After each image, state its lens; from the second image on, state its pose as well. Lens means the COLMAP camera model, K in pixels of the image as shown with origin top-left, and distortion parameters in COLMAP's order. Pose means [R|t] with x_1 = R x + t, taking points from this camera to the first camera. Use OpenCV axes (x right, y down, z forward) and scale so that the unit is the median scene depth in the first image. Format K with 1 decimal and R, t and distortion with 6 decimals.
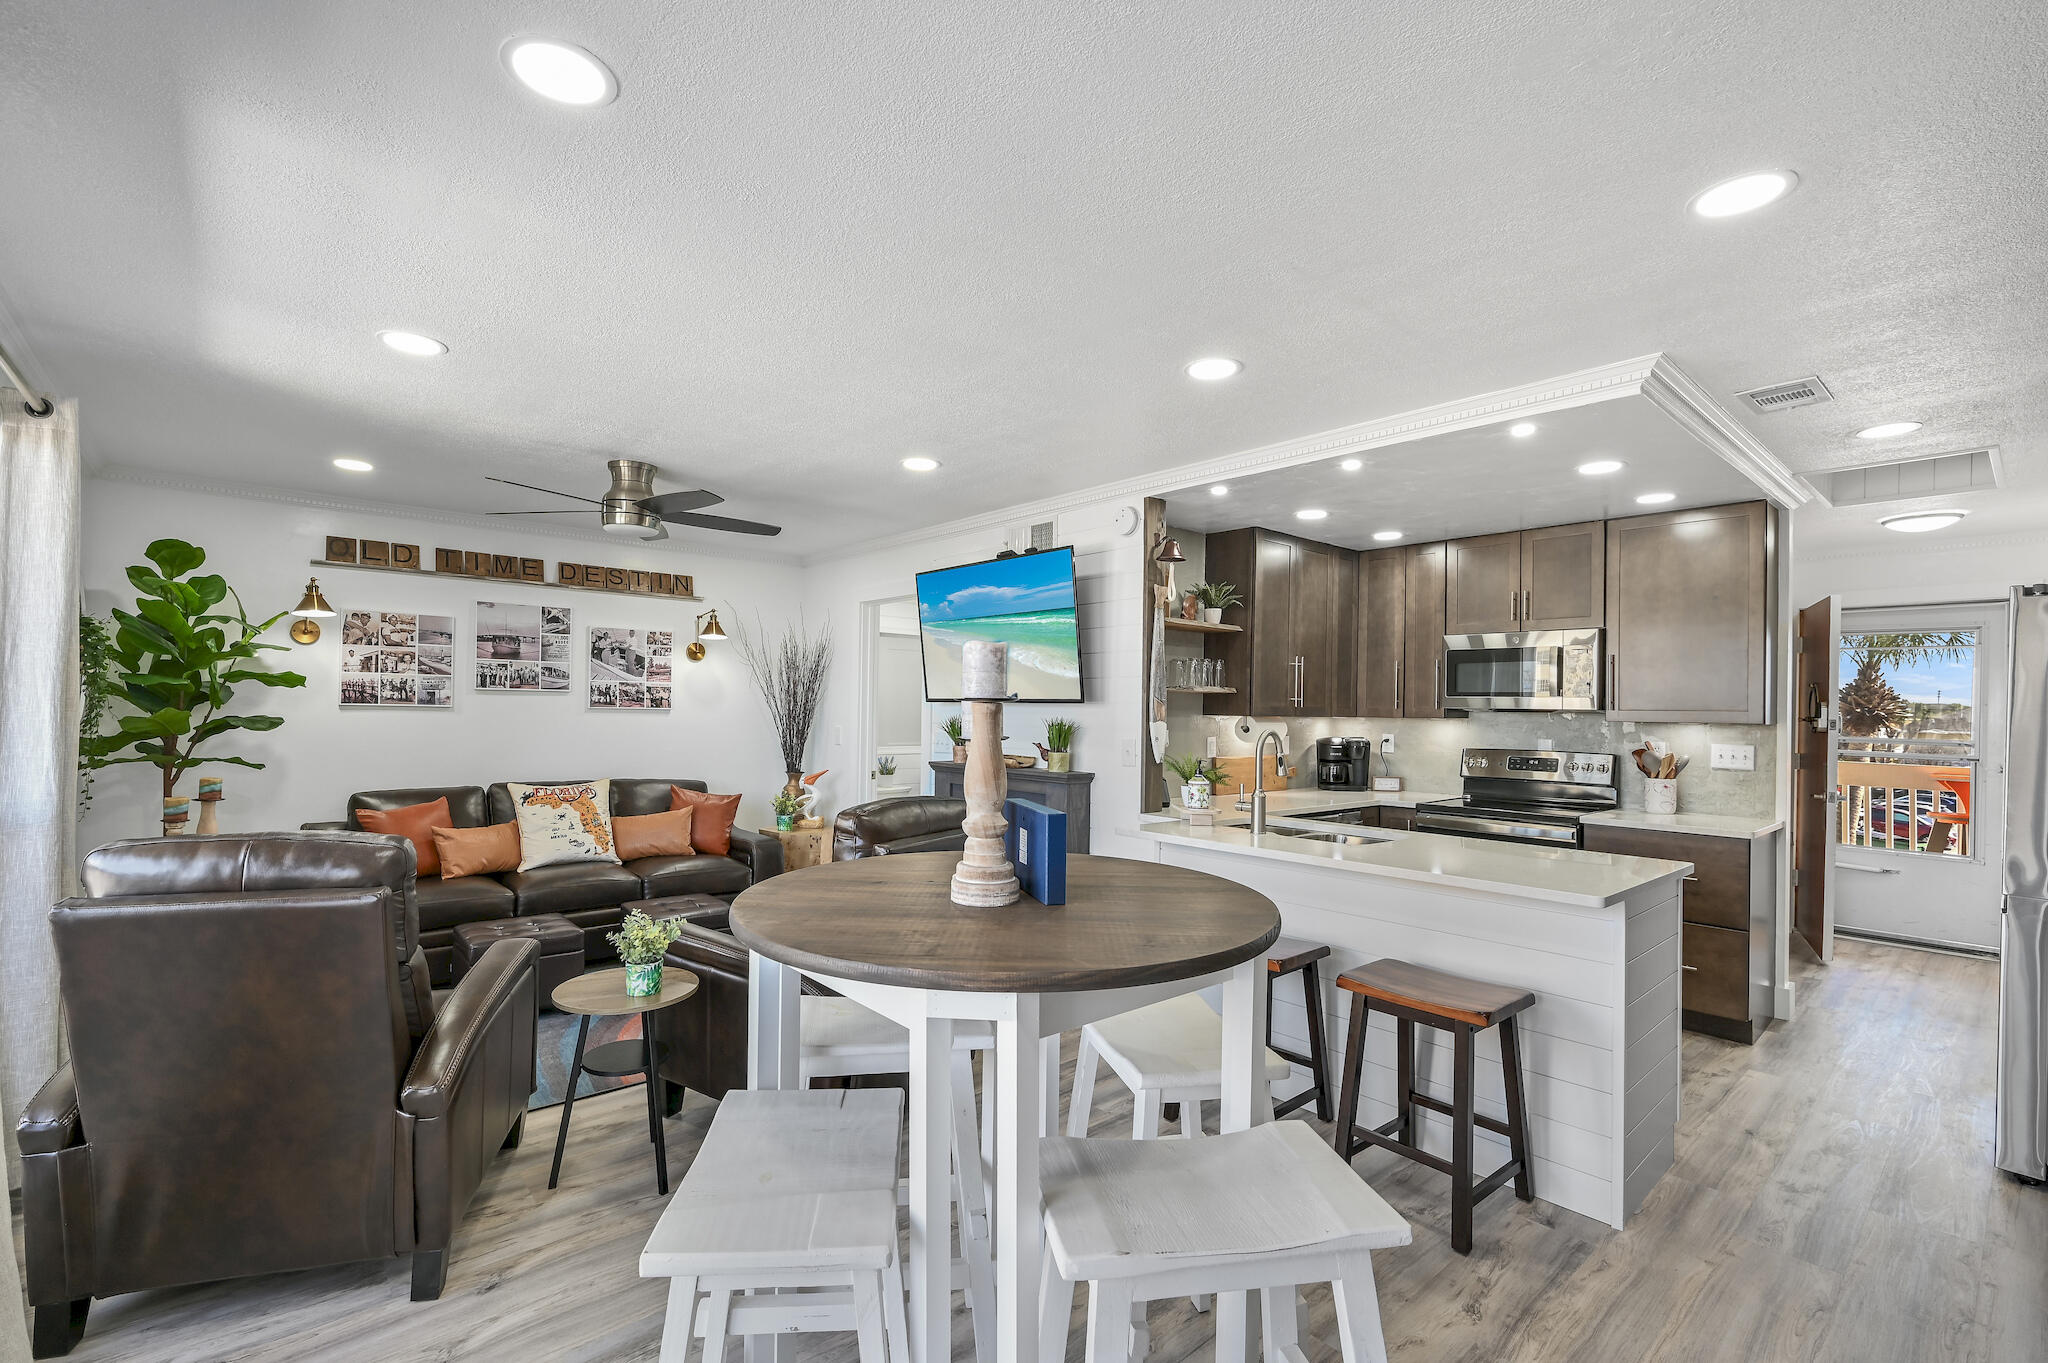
lens RADIAL K [[910.3, 0, 1011.5], [0, 910.3, 710.7], [0, 0, 1]] dist [-0.000422, -0.000179]
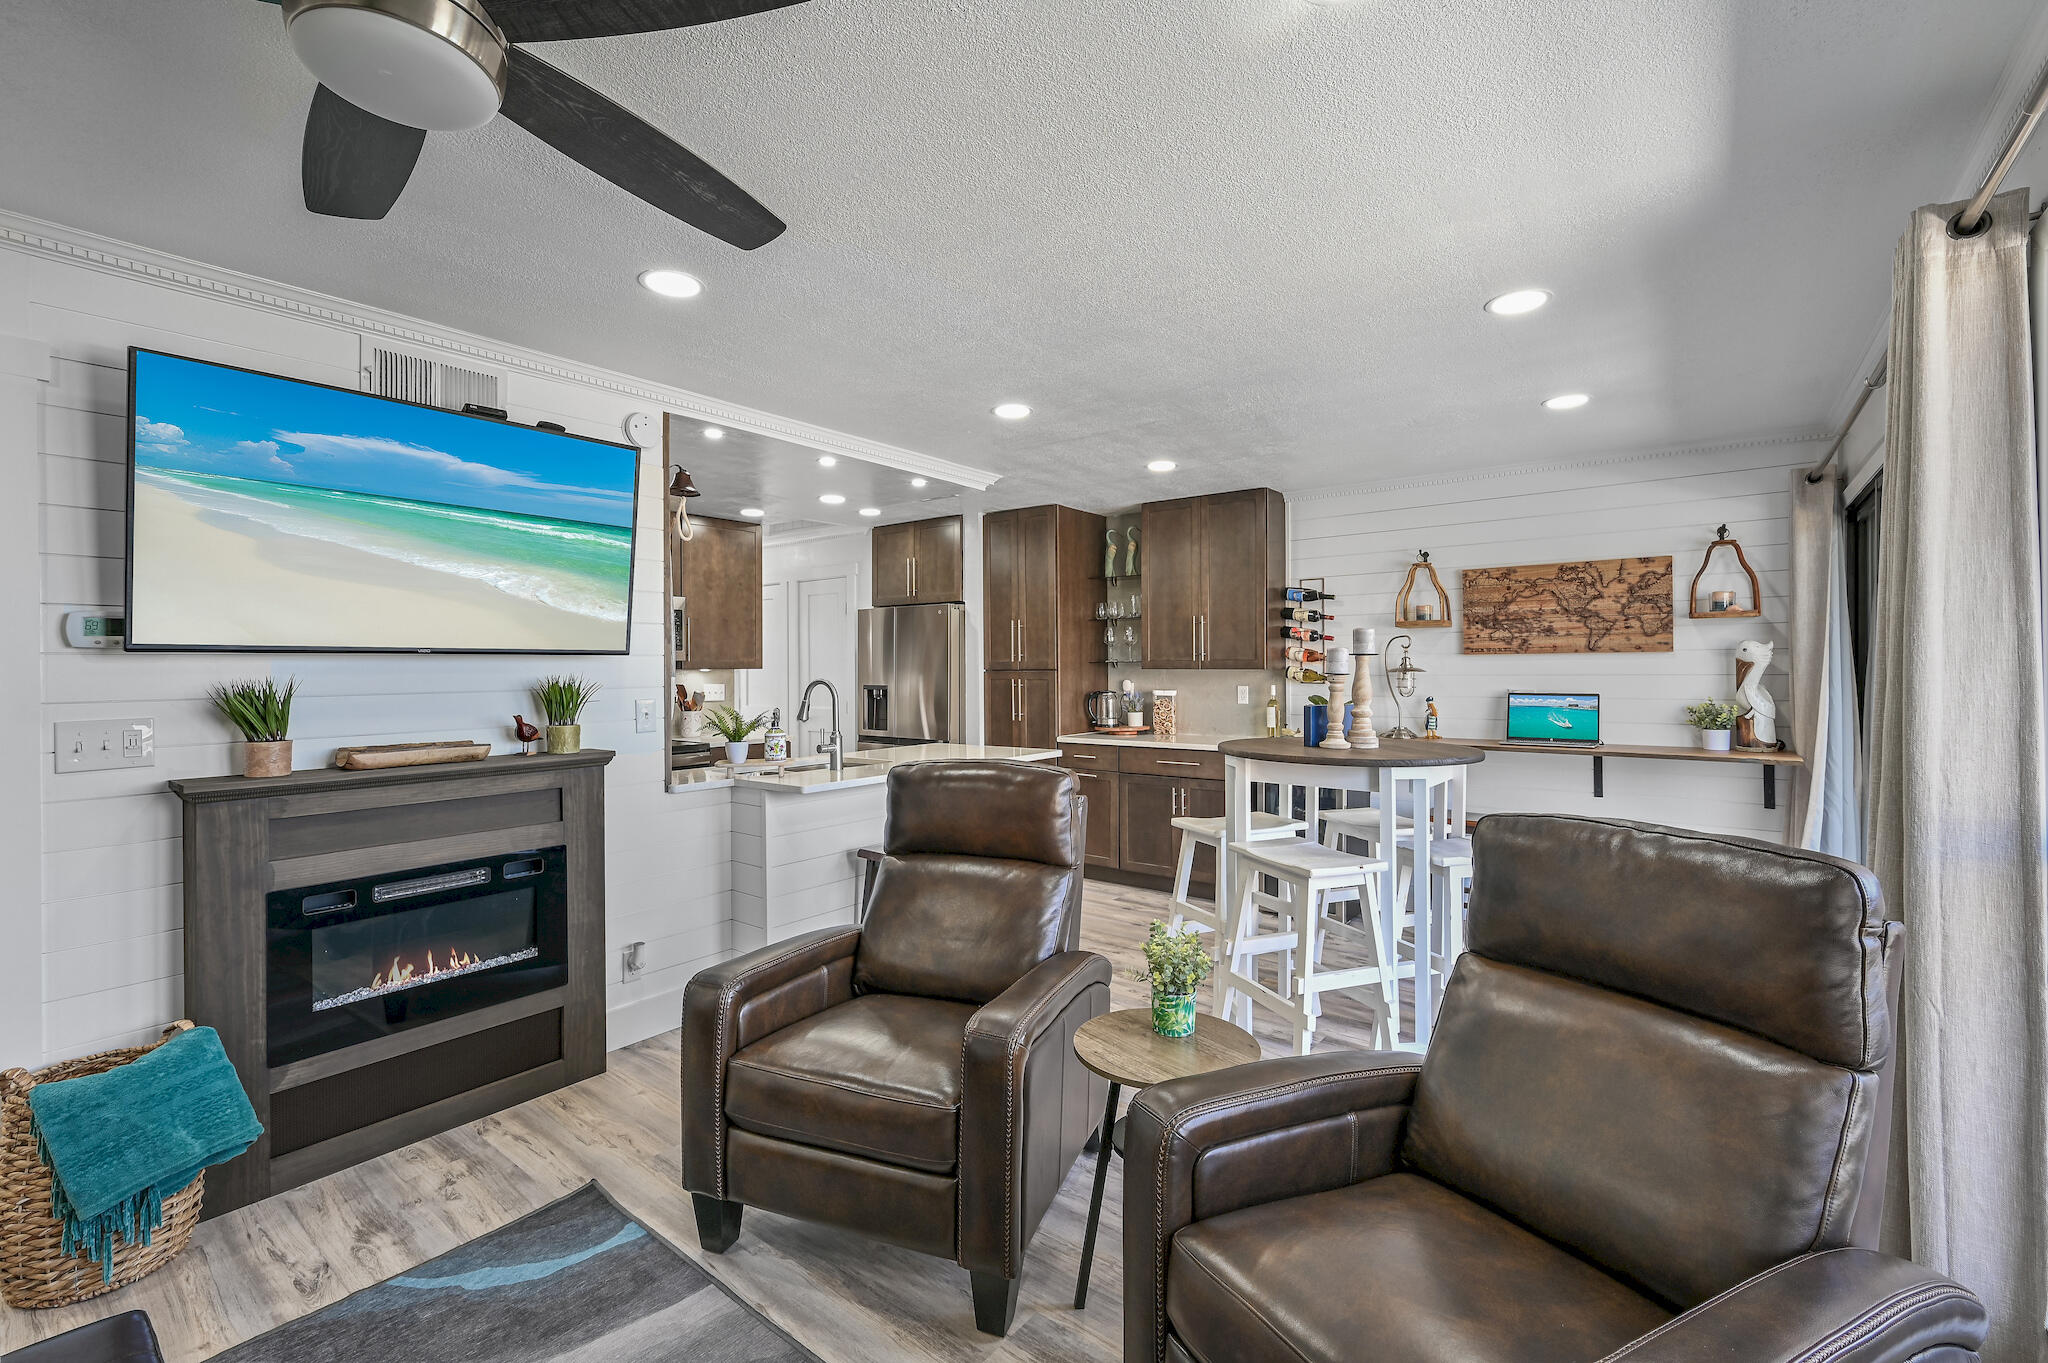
lens RADIAL K [[873.9, 0, 1044.0], [0, 873.9, 663.4], [0, 0, 1]] dist [-0.001939, -0.000834]
pose [[-0.219792, -0.007931, 0.975515, -0.590351], [0.006870, 0.999930, 0.009677, -0.004880], [-0.975523, 0.008829, -0.219722, 0.683500]]
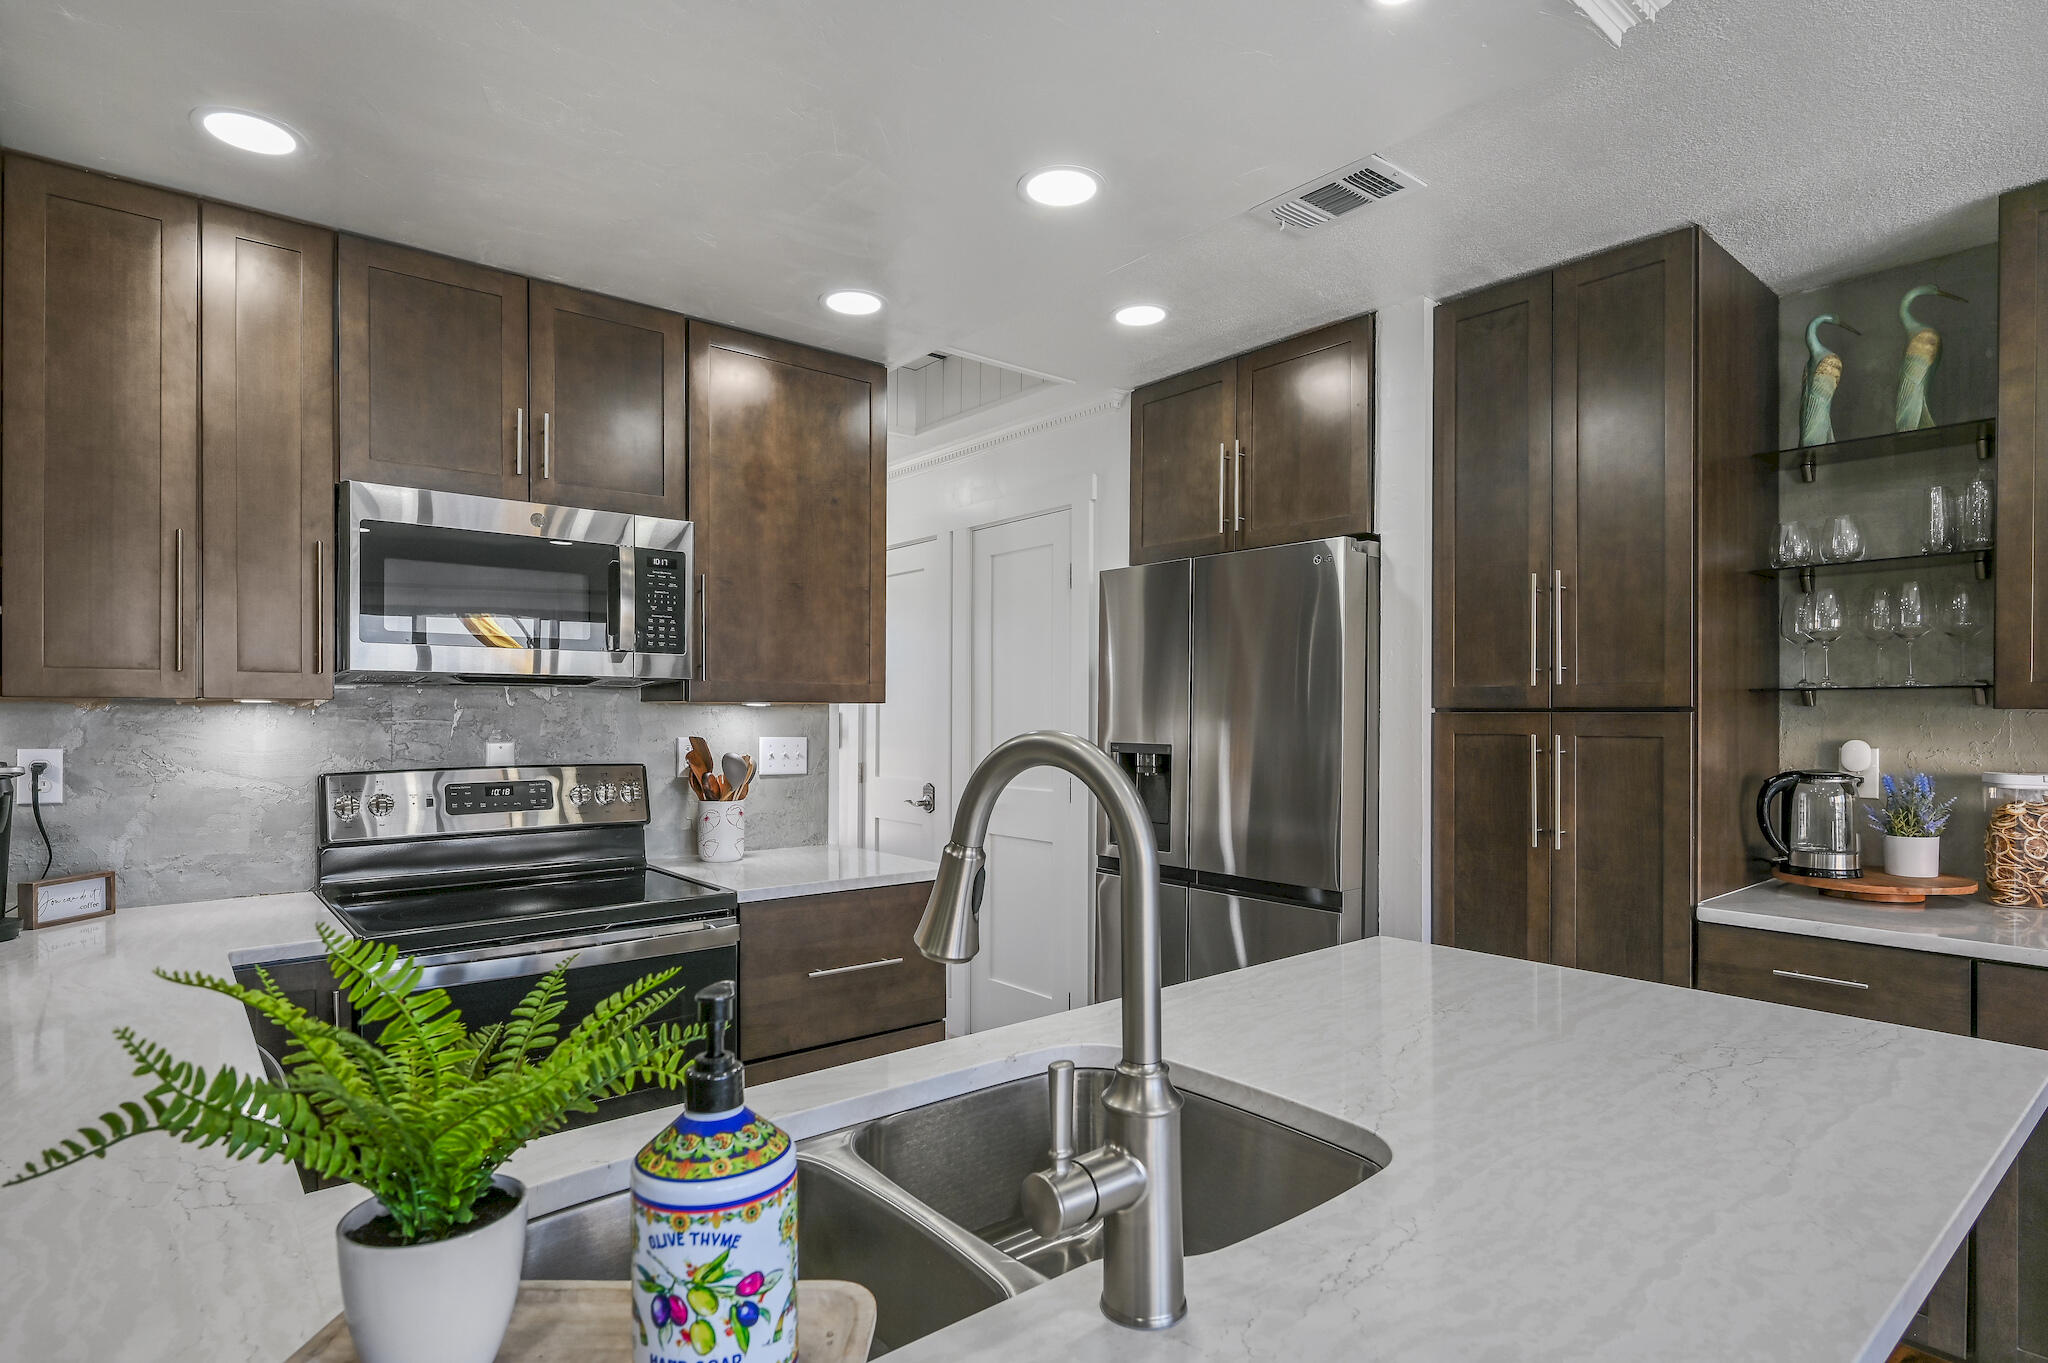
lens RADIAL K [[1059.5, 0, 1004.5], [0, 1059.5, 718.2], [0, 0, 1]] dist [-0.003184, 0.000017]
pose [[0.031452, -0.019001, 0.999325, 0.042224], [0.002324, 0.999818, 0.018938, 0.008752], [-0.999503, 0.001726, 0.031490, 0.707772]]
